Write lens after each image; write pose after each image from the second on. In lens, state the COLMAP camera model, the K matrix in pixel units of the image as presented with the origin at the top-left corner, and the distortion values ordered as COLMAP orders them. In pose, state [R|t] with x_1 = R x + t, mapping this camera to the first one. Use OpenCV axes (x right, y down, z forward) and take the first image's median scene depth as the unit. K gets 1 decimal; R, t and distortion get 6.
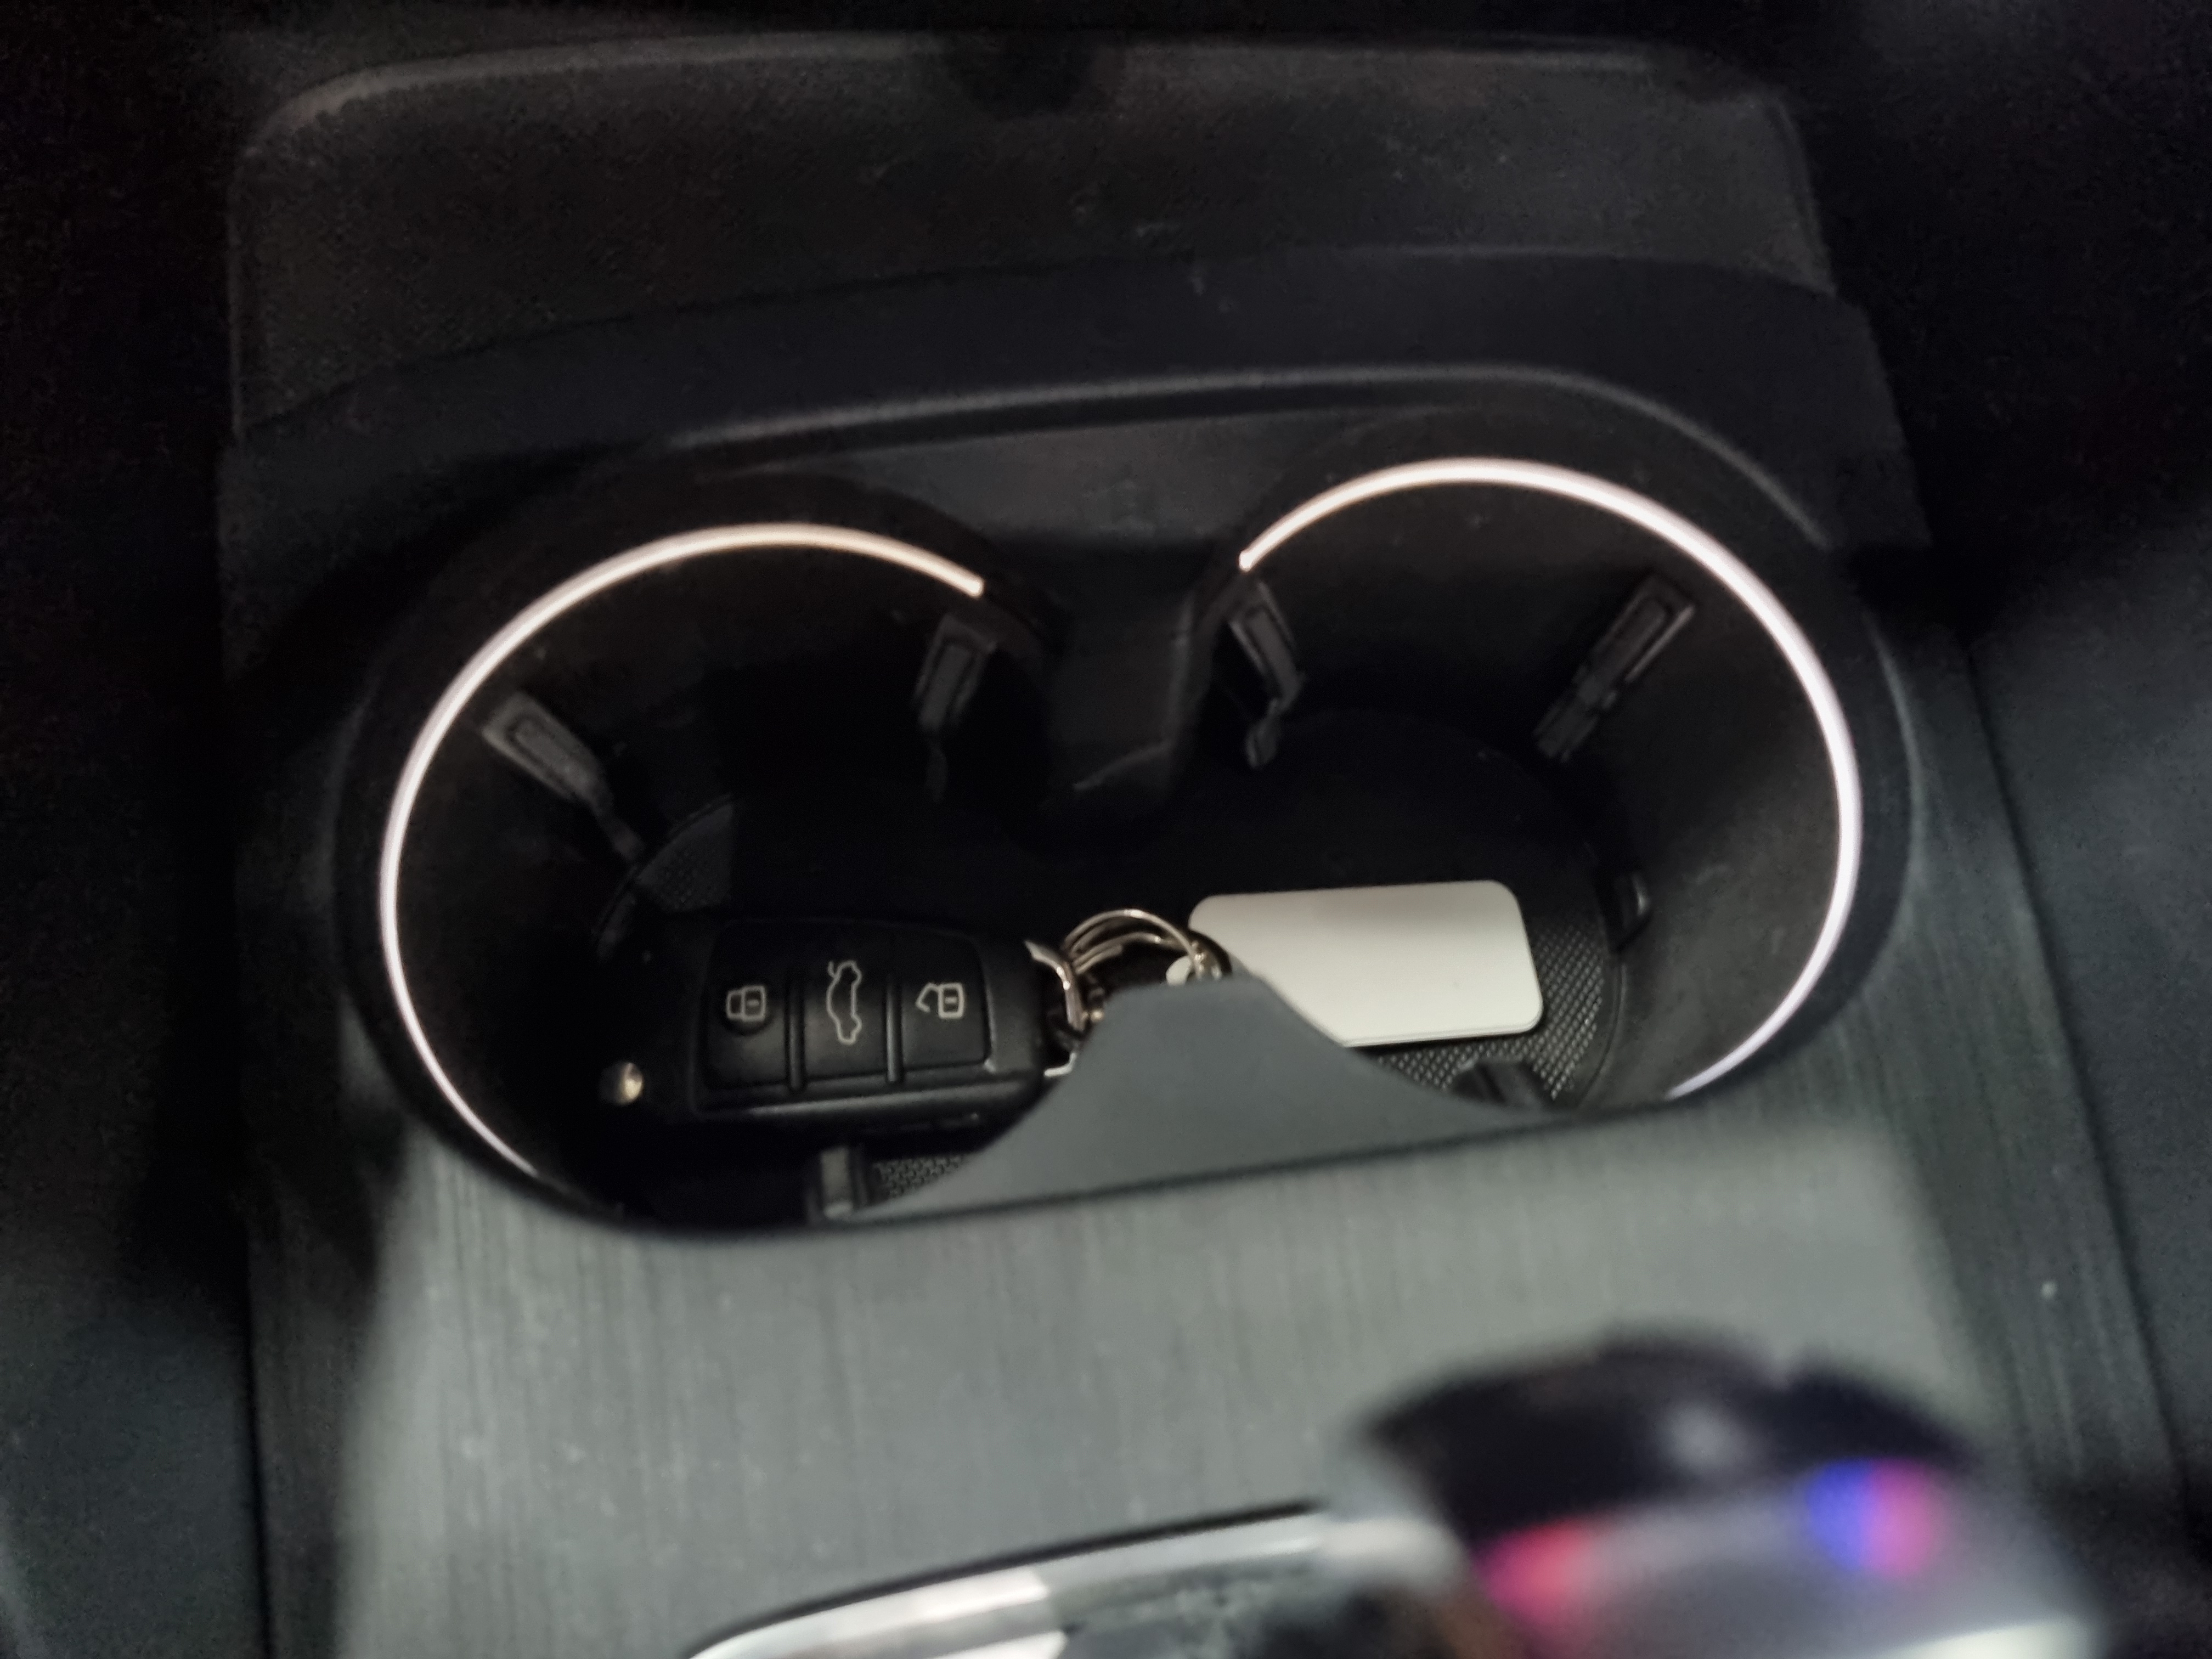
lens RADIAL K [[1659.4, 0, 1161.1], [0, 1659.4, 831.0], [0, 0, 1]] dist [0.001191, -0.001983]
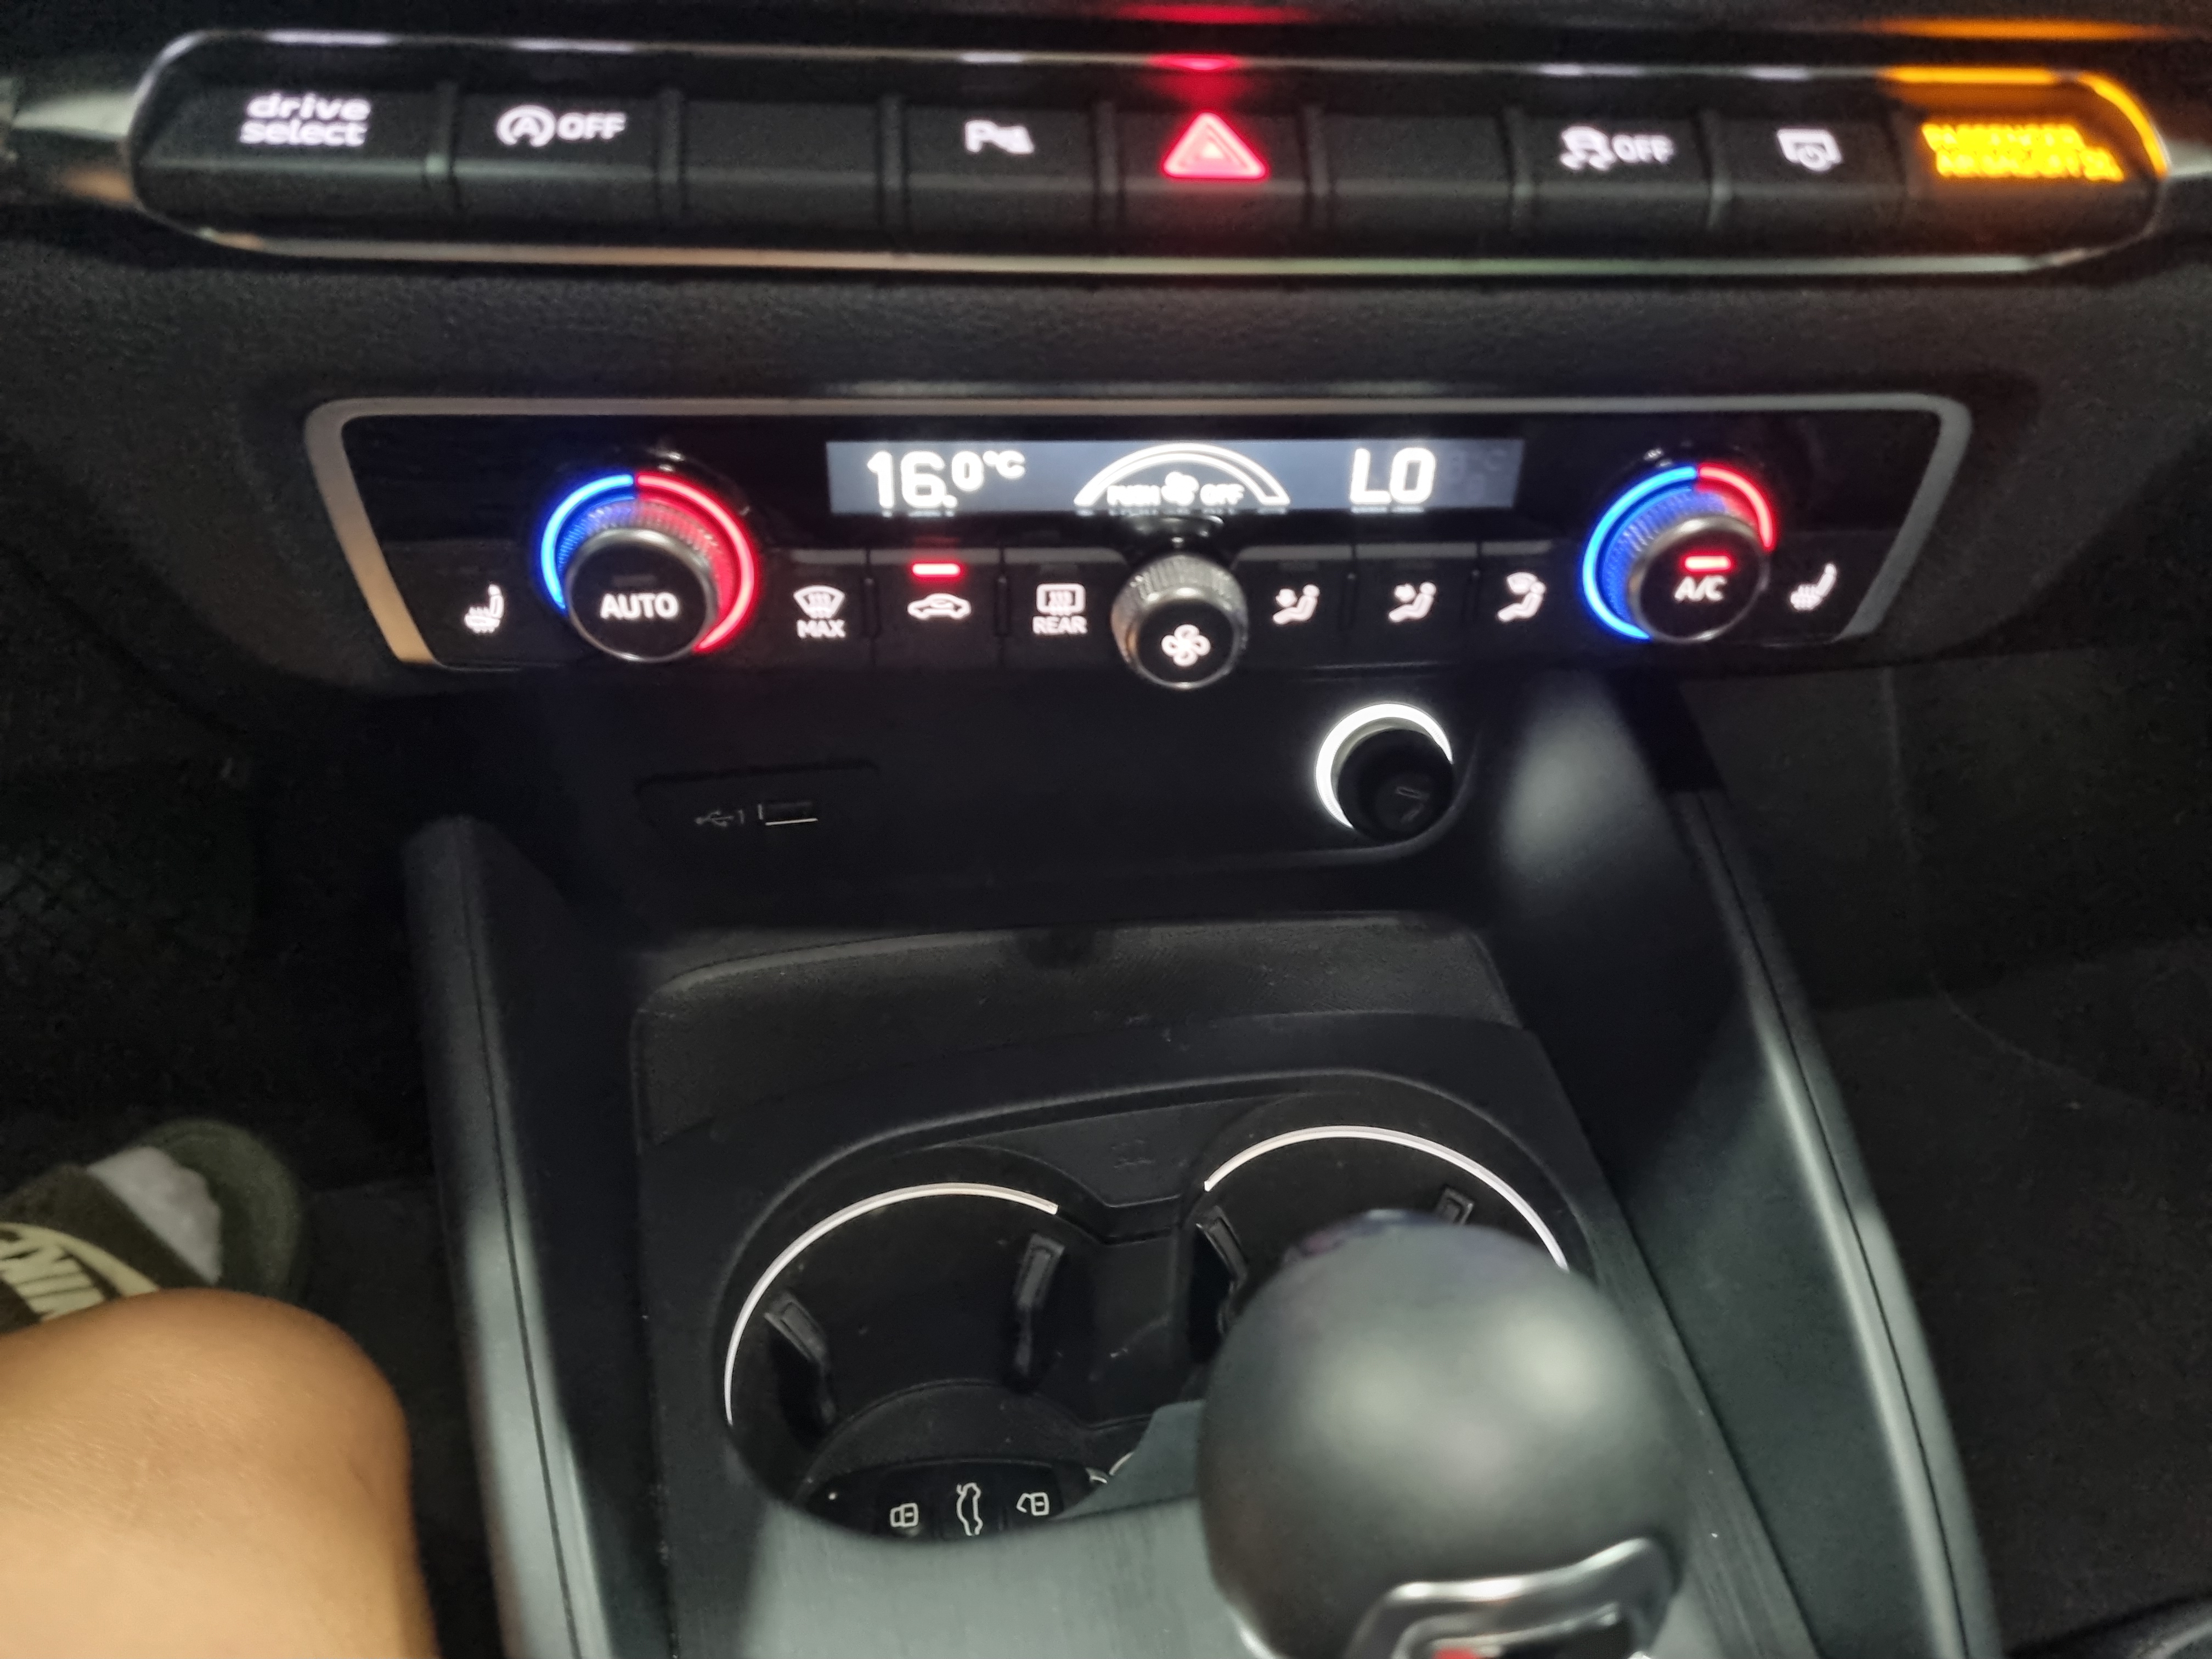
lens RADIAL K [[1652.5, 0, 1106.0], [0, 1652.5, 829.5], [0, 0, 1]] dist [0.085905, -0.083377]
pose [[0.997909, -0.062204, 0.017545, -0.058098], [0.062588, 0.862349, -0.502431, 0.360040], [0.016123, 0.502478, 0.864439, -0.656921]]
